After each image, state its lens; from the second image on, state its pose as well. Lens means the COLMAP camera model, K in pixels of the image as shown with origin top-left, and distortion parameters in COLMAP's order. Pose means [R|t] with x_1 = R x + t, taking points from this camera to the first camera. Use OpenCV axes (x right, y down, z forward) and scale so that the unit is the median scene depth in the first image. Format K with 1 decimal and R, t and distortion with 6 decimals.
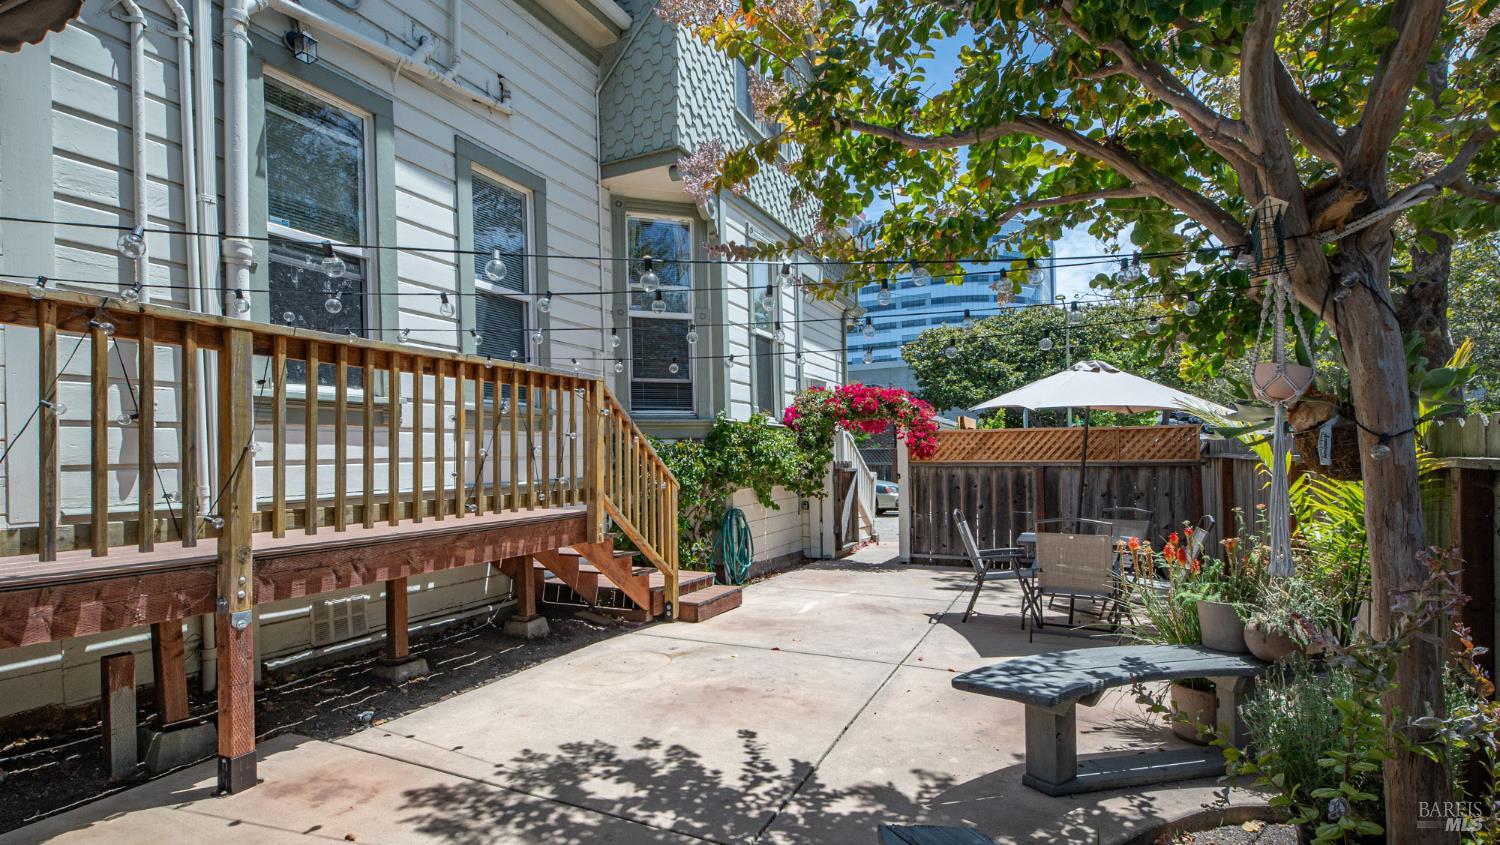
lens RADIAL K [[723.2, 0, 731.8], [0, 723.2, 452.6], [0, 0, 1]] dist [-0.002510, 0.000402]
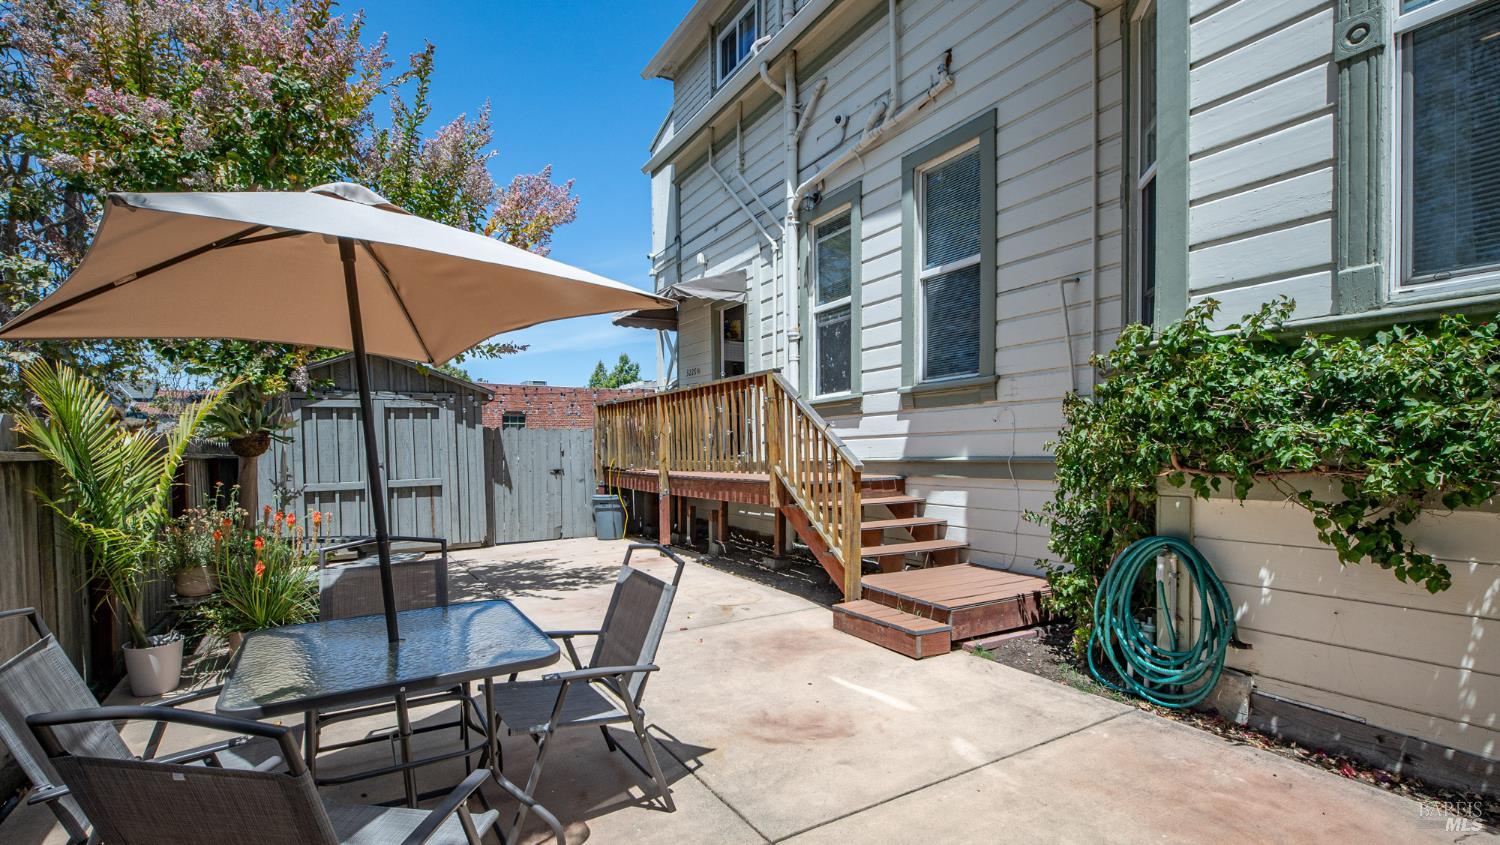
lens RADIAL K [[673.4, 0, 744.0], [0, 673.4, 461.7], [0, 0, 1]] dist [0.004459, -0.005826]
pose [[-0.551327, 0.032703, -0.833648, 0.938705], [0.024929, 0.999431, 0.022720, 0.027297], [0.833917, -0.008255, -0.551829, 1.905804]]
